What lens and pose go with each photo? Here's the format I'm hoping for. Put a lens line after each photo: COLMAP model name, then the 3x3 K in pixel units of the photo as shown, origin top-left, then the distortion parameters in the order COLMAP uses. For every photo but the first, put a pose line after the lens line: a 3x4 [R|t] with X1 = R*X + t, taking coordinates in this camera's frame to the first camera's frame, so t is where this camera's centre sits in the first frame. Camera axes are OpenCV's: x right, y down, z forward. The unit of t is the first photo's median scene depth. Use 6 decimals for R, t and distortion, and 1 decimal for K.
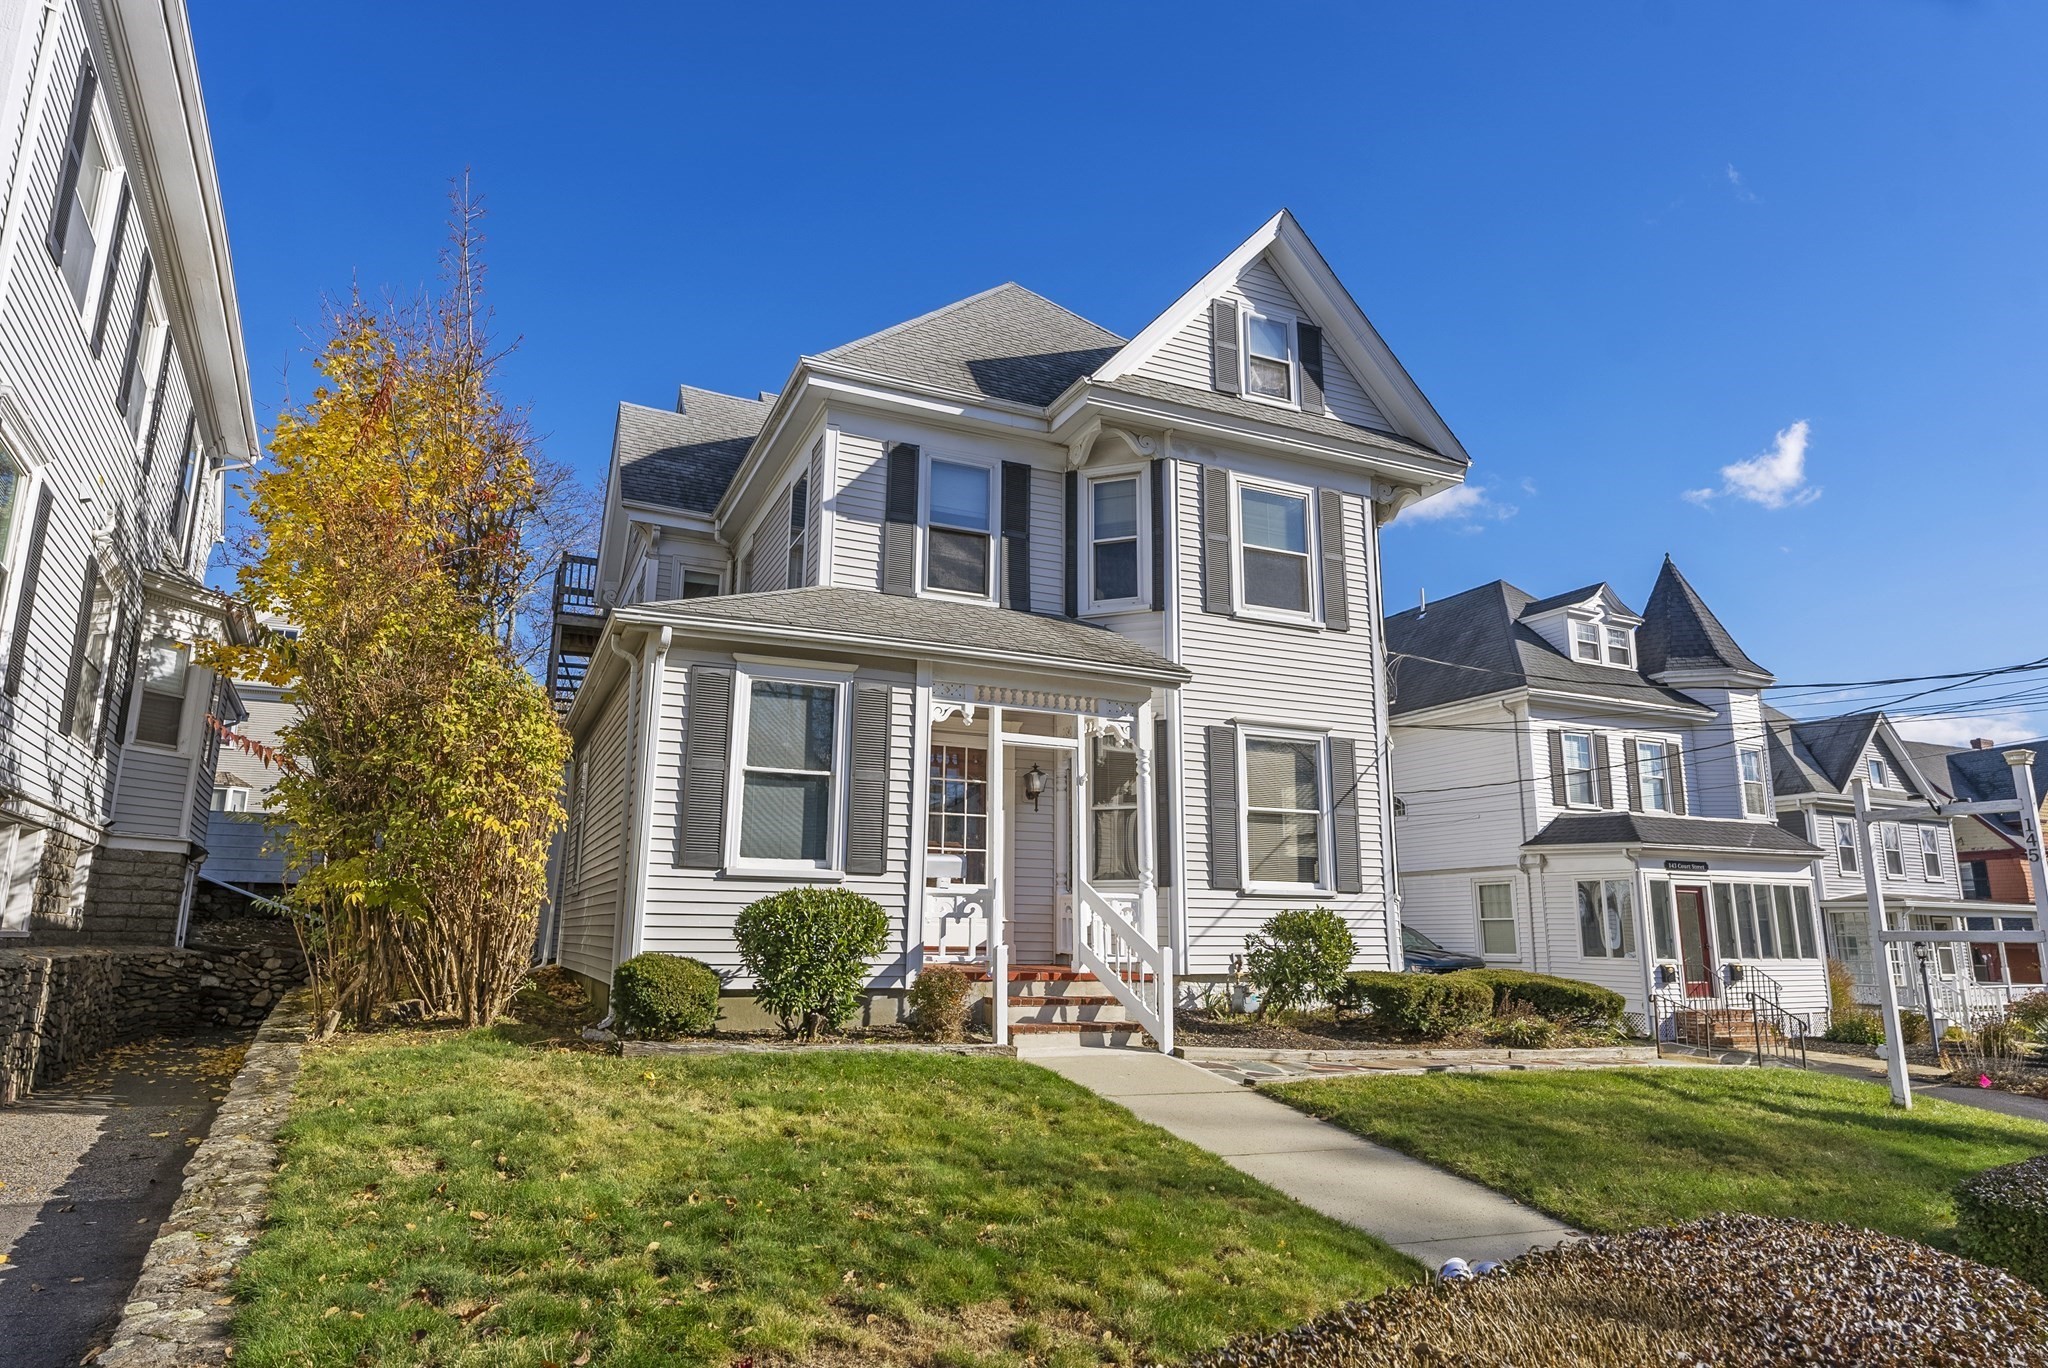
lens RADIAL K [[1255.2, 0, 1038.6], [0, 1255.2, 682.7], [0, 0, 1]] dist [-0.001313, 0.000899]
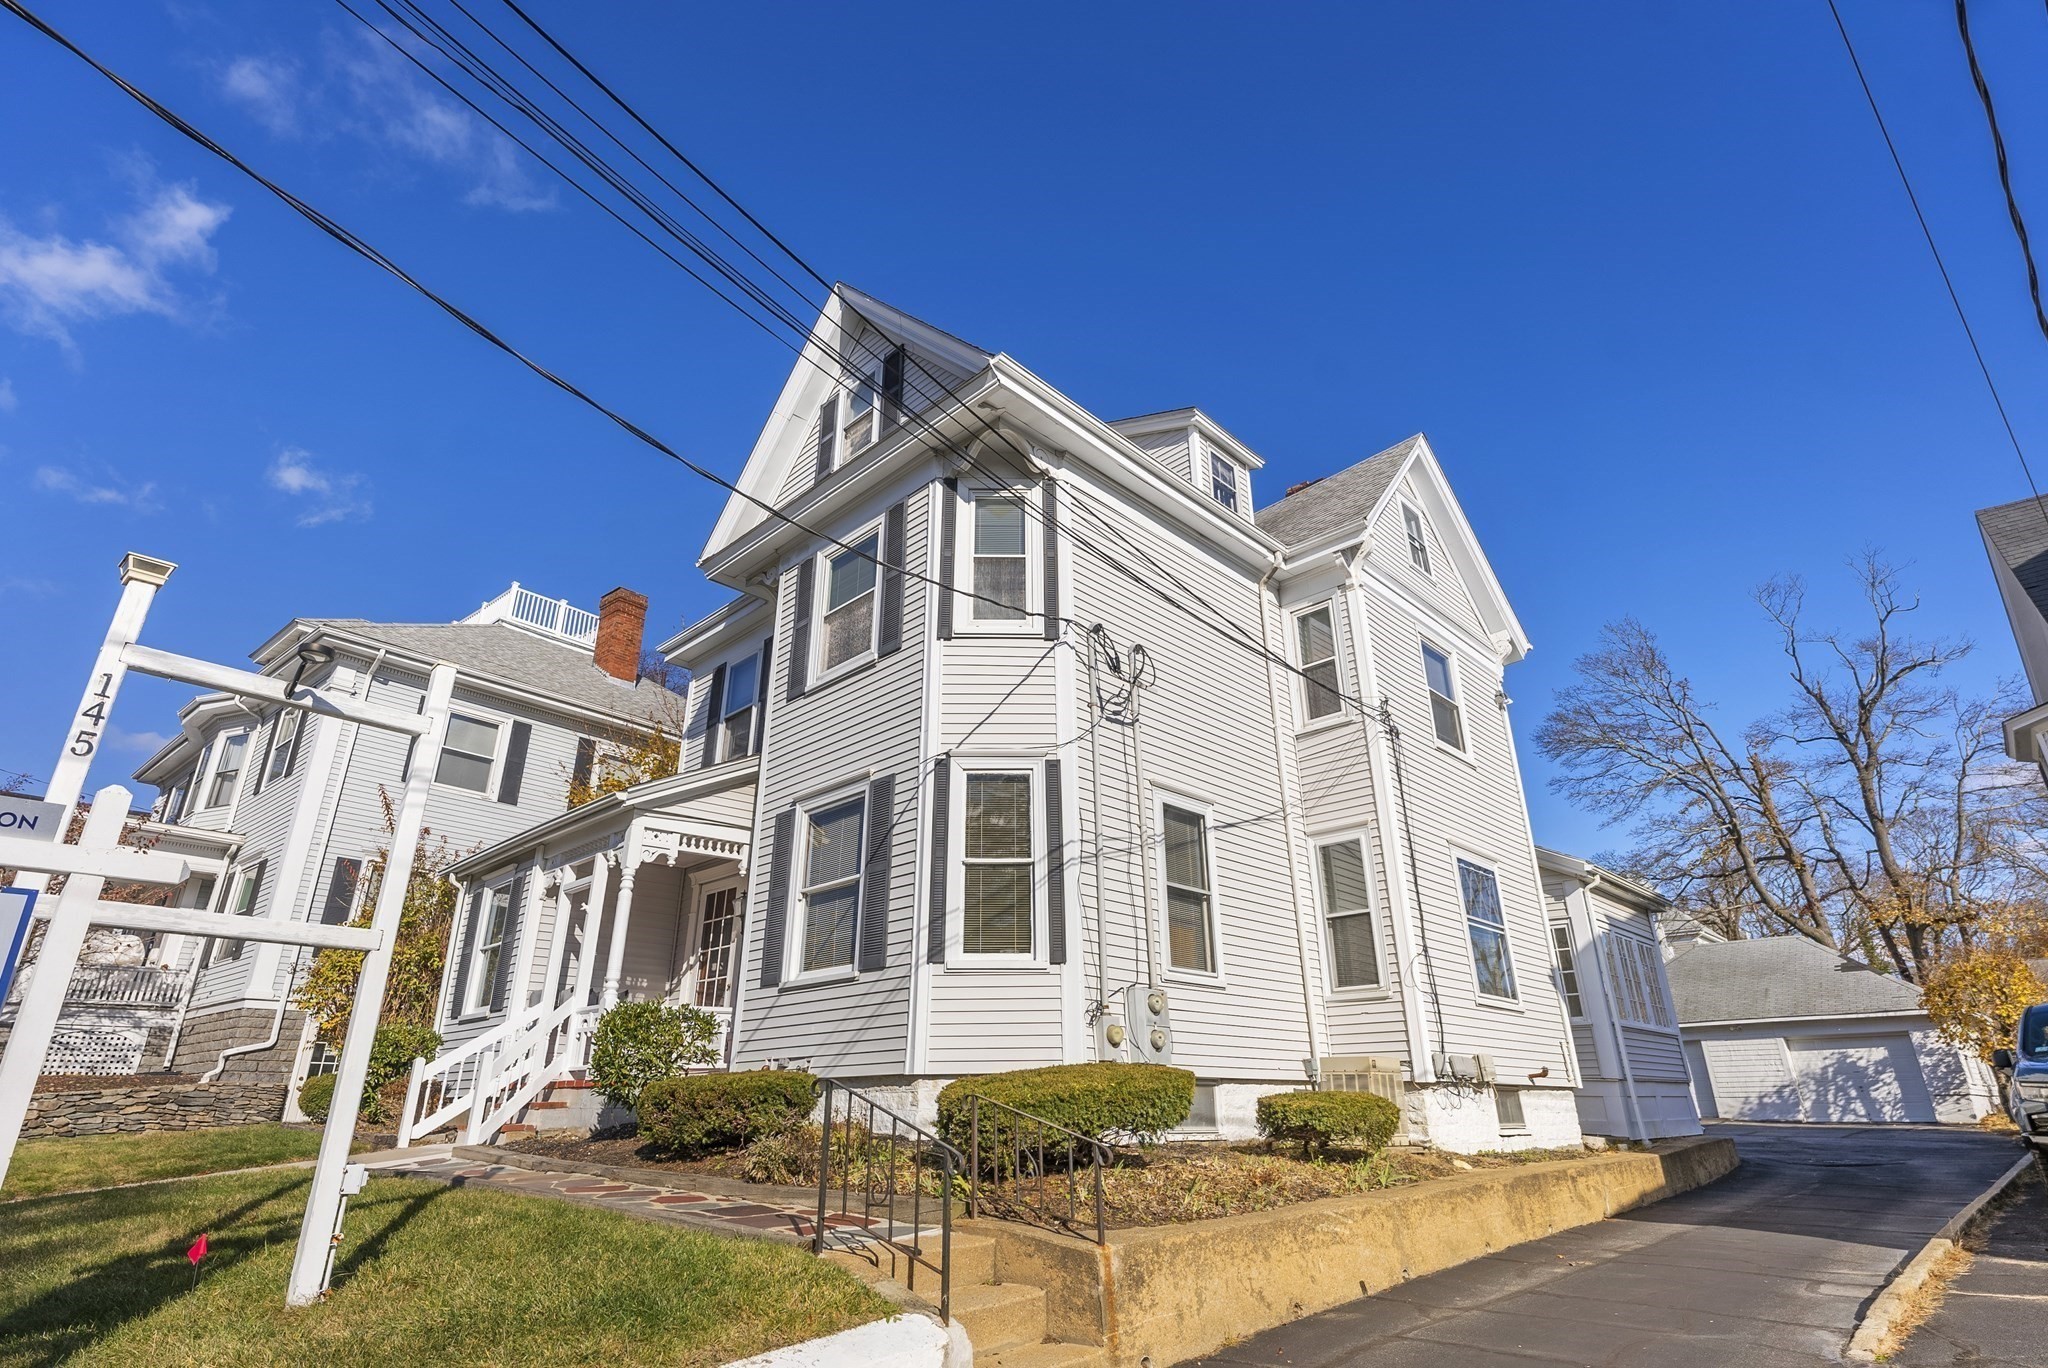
lens RADIAL K [[1002.2, 0, 1016.8], [0, 1002.2, 684.4], [0, 0, 1]] dist [-0.016375, 0.000087]
pose [[0.354601, -0.369980, -0.858704, 0.872004], [0.209414, 0.926478, -0.312704, 0.214177], [0.911265, -0.068939, 0.406009, 0.833904]]
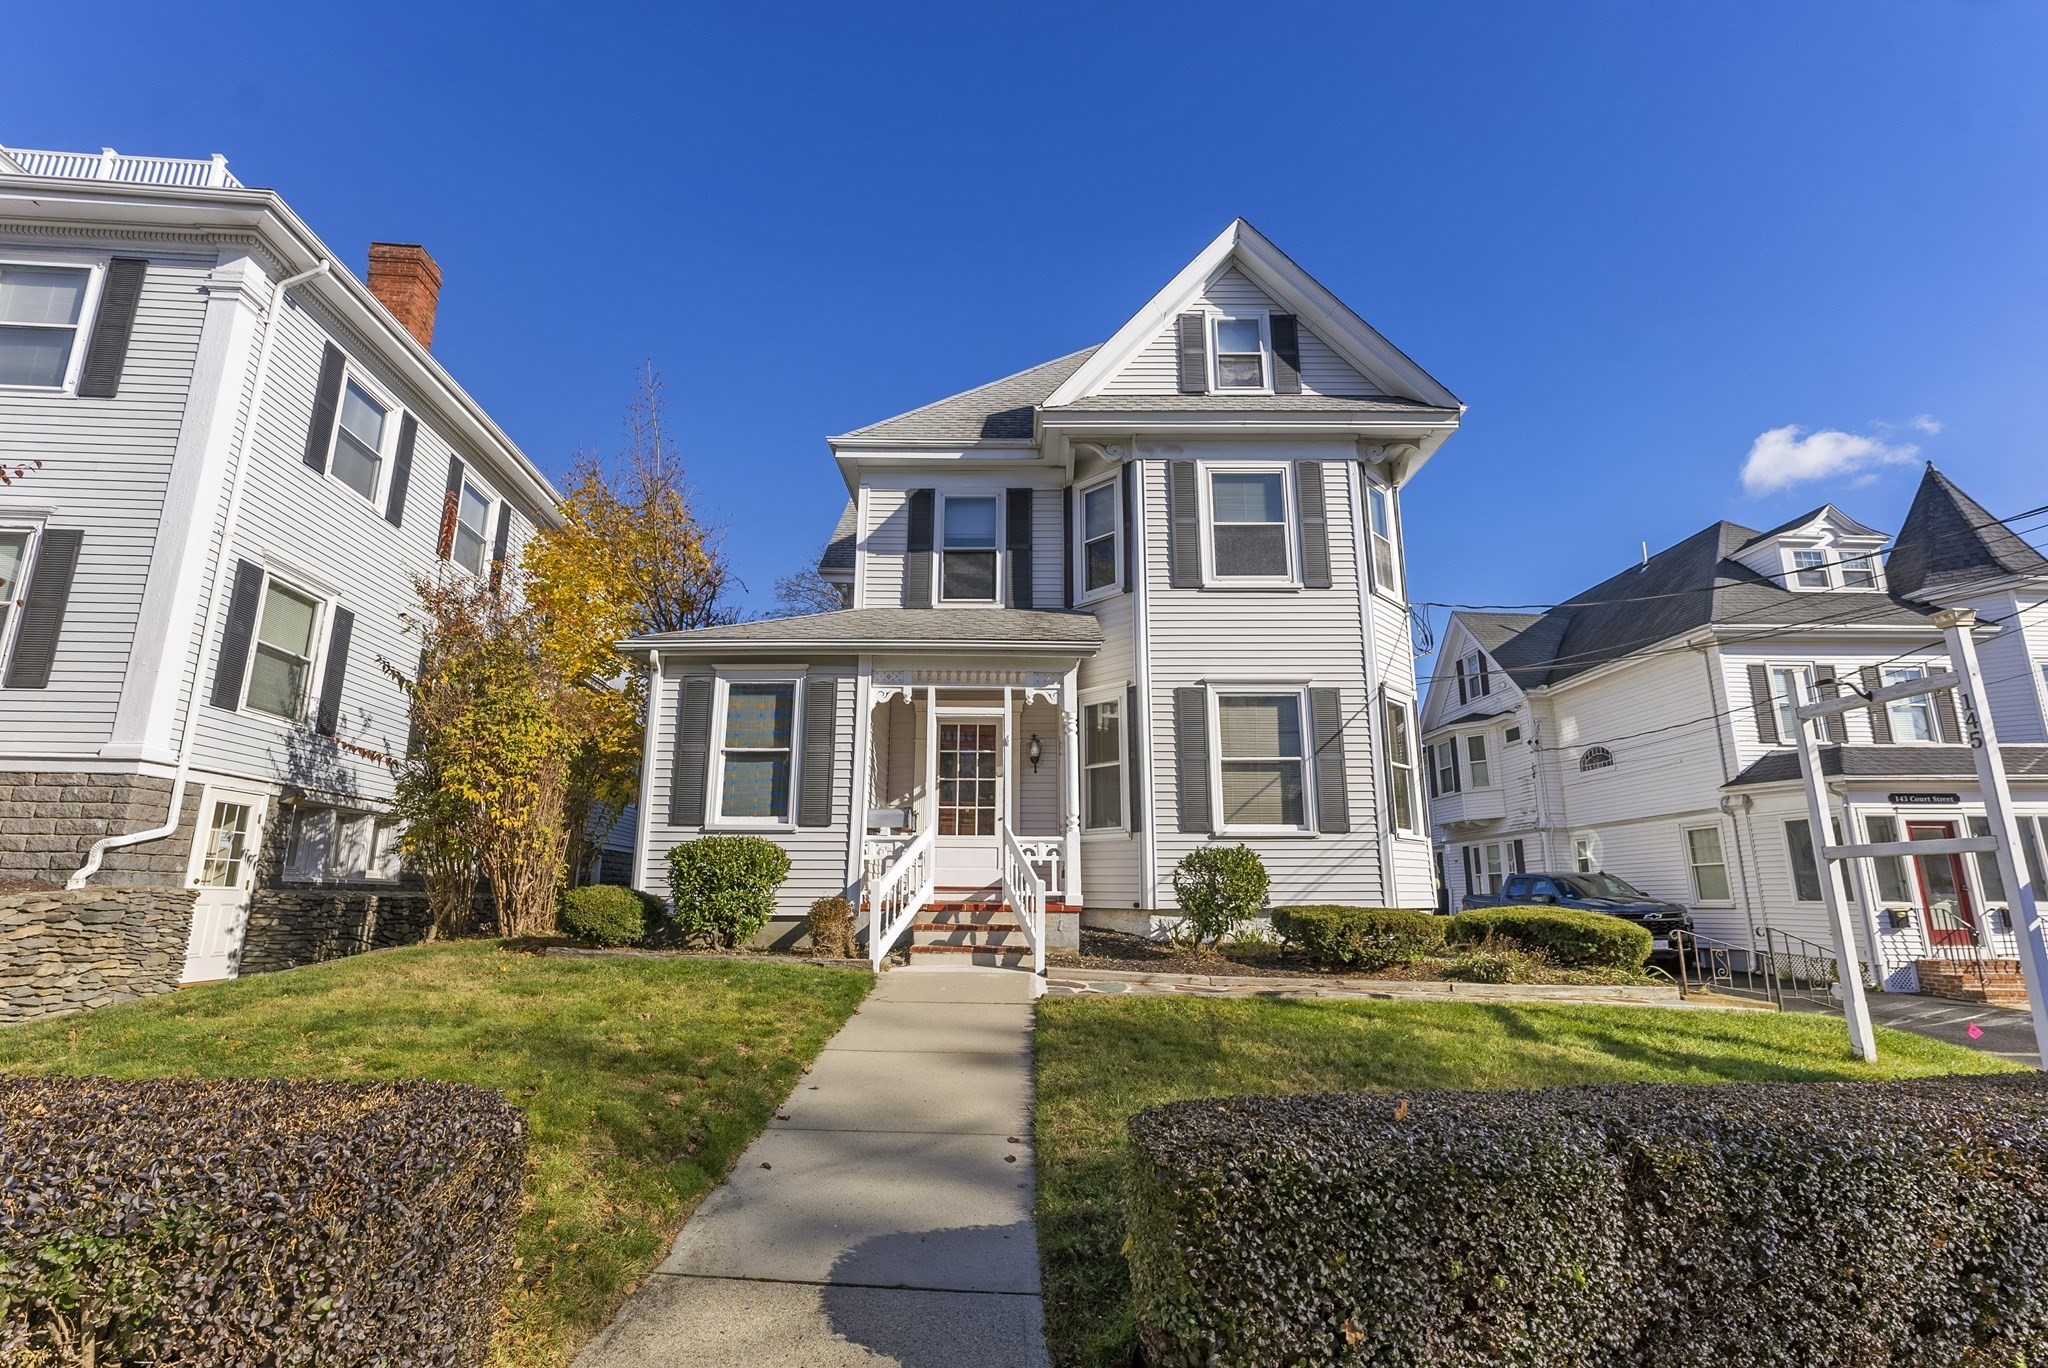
lens RADIAL K [[981.4, 0, 1004.0], [0, 981.4, 682.8], [0, 0, 1]] dist [0.001616, -0.000637]
pose [[0.901993, -0.100603, -0.419866, 0.352717], [0.091922, 0.994925, -0.040916, 0.049898], [0.421851, -0.001688, 0.906663, 0.134237]]
